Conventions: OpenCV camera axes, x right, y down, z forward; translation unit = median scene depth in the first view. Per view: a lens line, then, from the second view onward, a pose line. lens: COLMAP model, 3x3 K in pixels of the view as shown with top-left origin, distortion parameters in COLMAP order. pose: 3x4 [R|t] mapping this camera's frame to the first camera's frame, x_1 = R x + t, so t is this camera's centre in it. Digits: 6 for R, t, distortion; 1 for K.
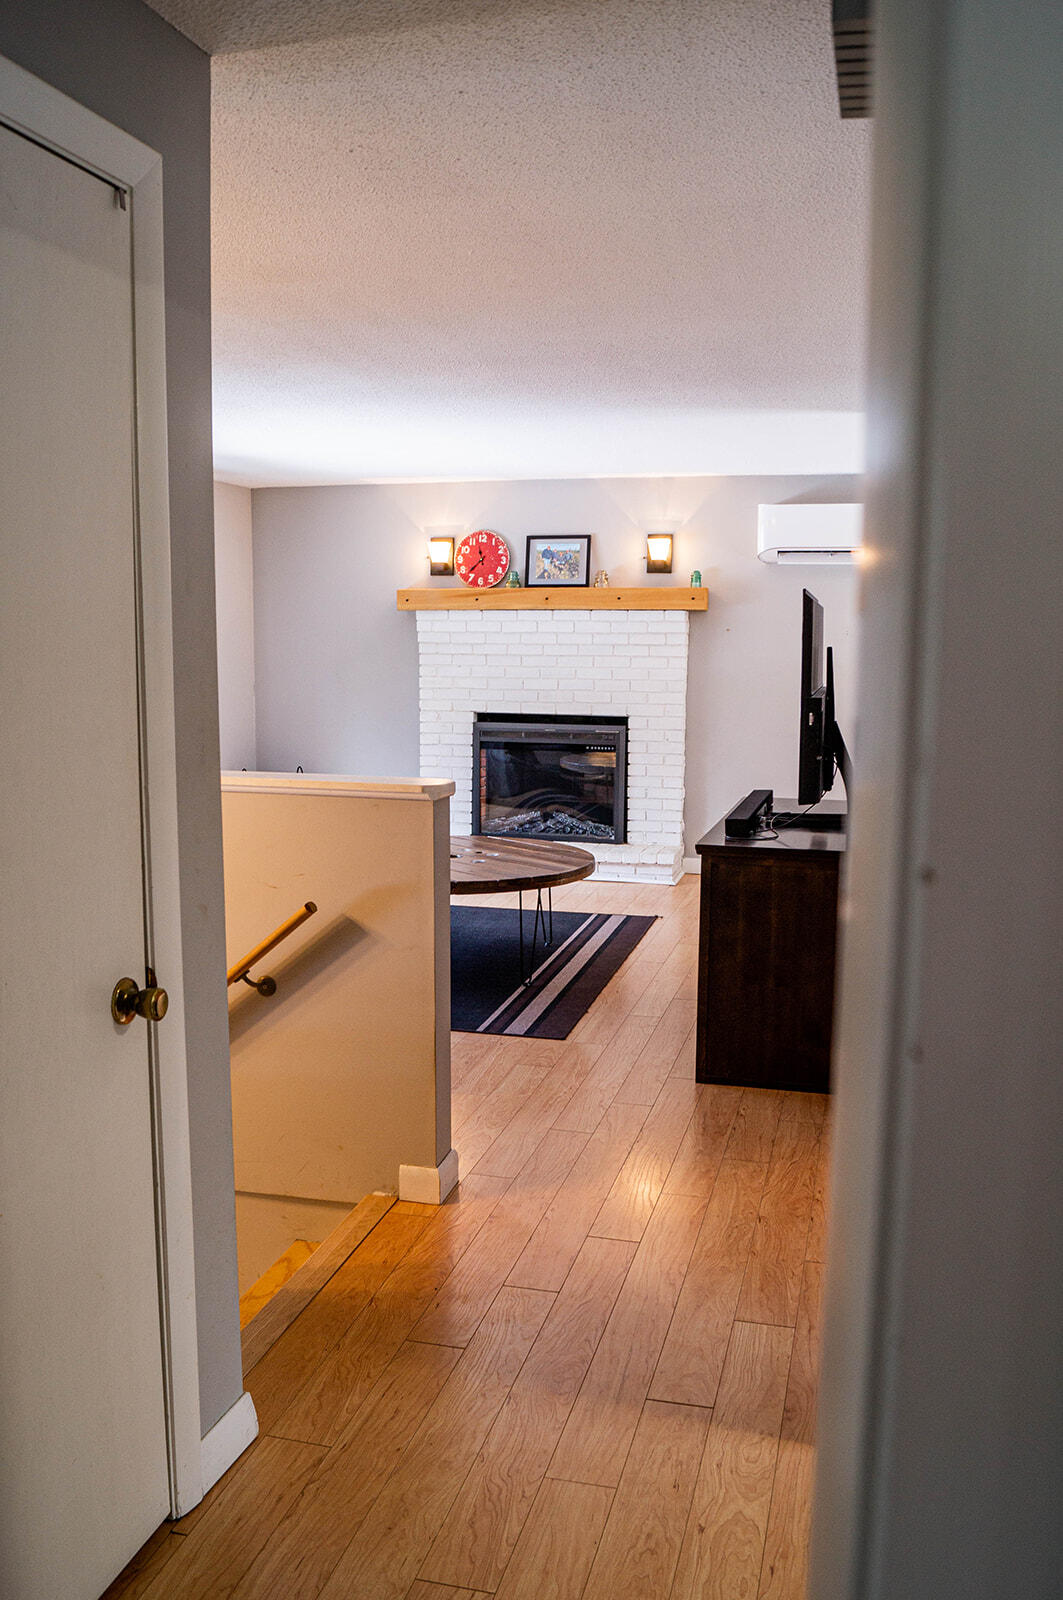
lens RADIAL K [[1249.9, 0, 531.5], [0, 1249.9, 800.0], [0, 0, 1]] dist [-0.083658, 0.012075]
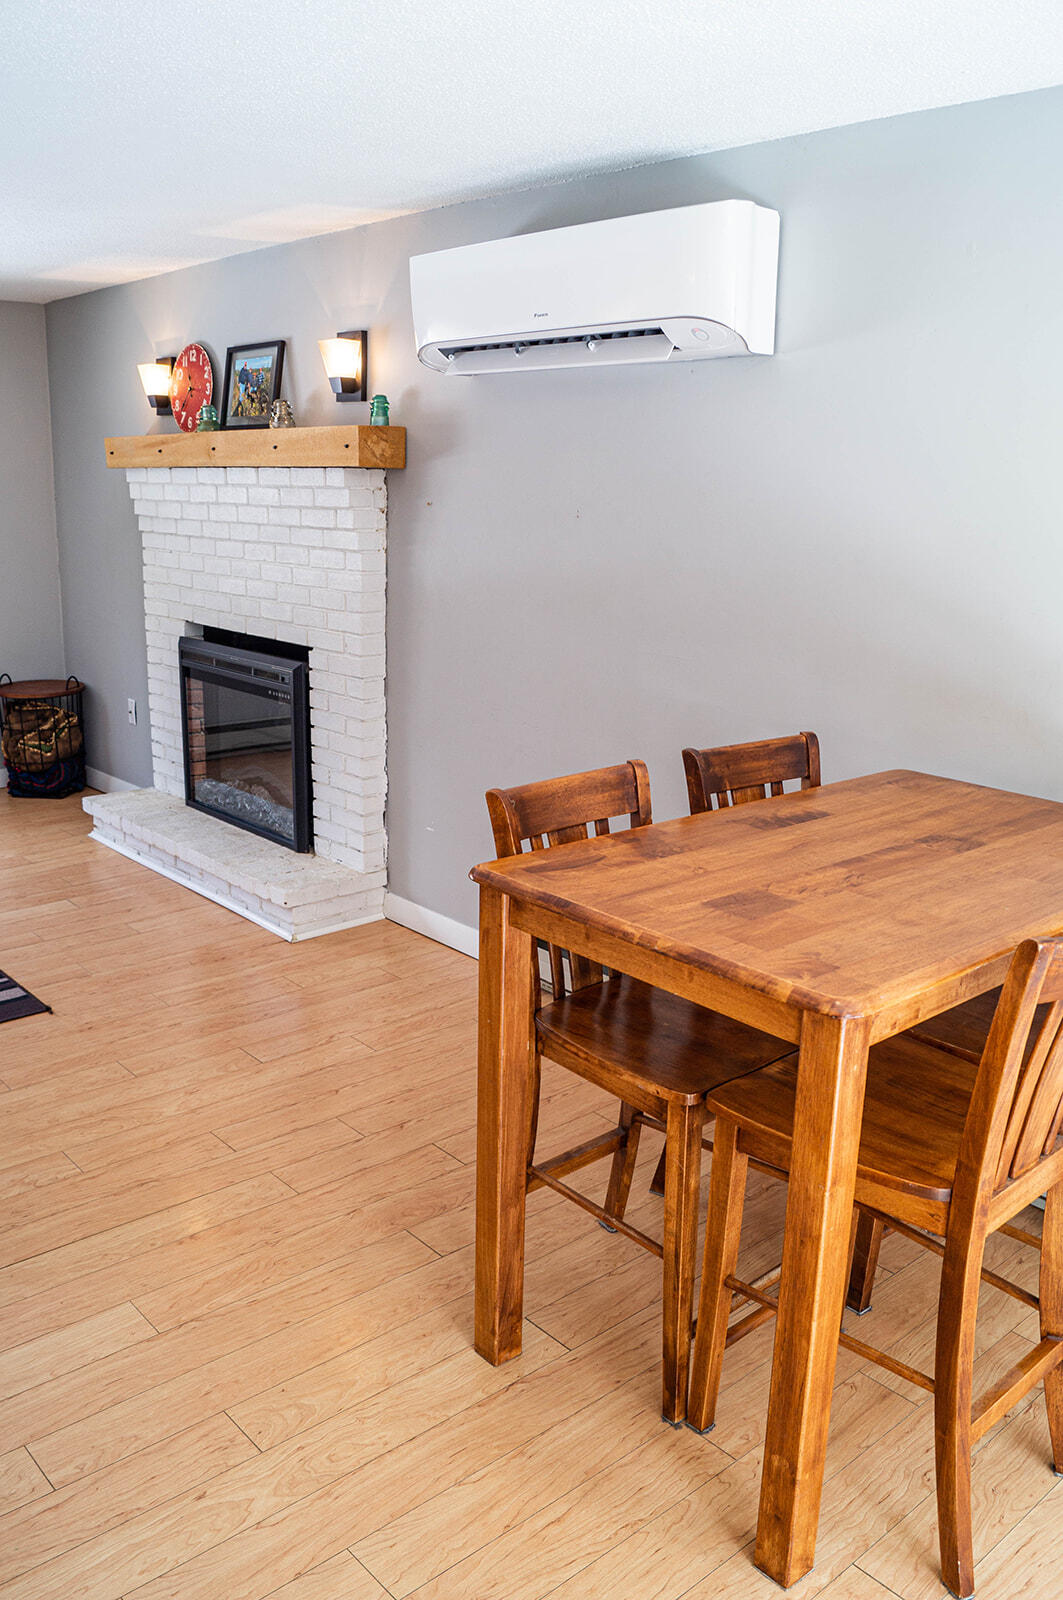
lens RADIAL K [[1307.8, 0, 531.5], [0, 1307.8, 800.0], [0, 0, 1]] dist [-0.081950, 0.002533]
pose [[0.842091, 0.135722, -0.521979, 0.499509], [-0.078928, 0.988411, 0.129668, -0.083000], [0.533529, -0.067993, 0.843044, 0.518605]]
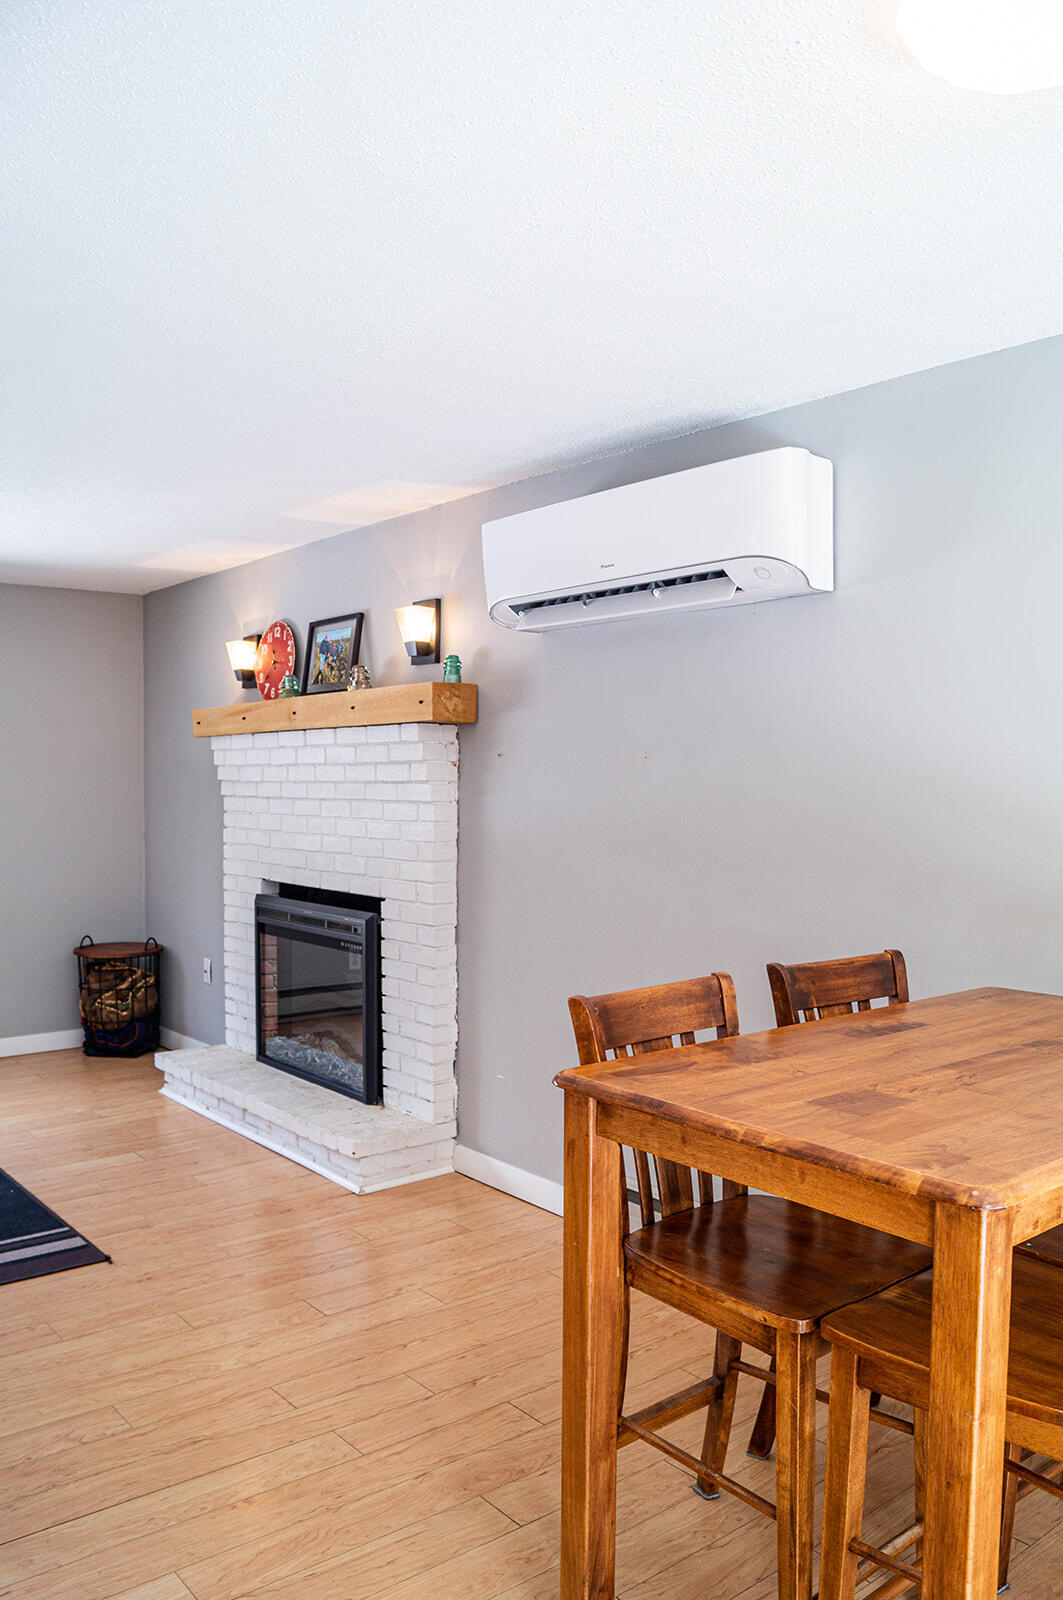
lens RADIAL K [[1249.9, 0, 531.5], [0, 1249.9, 800.0], [0, 0, 1]] dist [-0.083658, 0.012075]
pose [[0.817779, 0.003198, -0.575524, 0.485653], [-0.067558, 0.993605, -0.090474, -0.063811], [0.571554, 0.112869, 0.812765, 0.532803]]
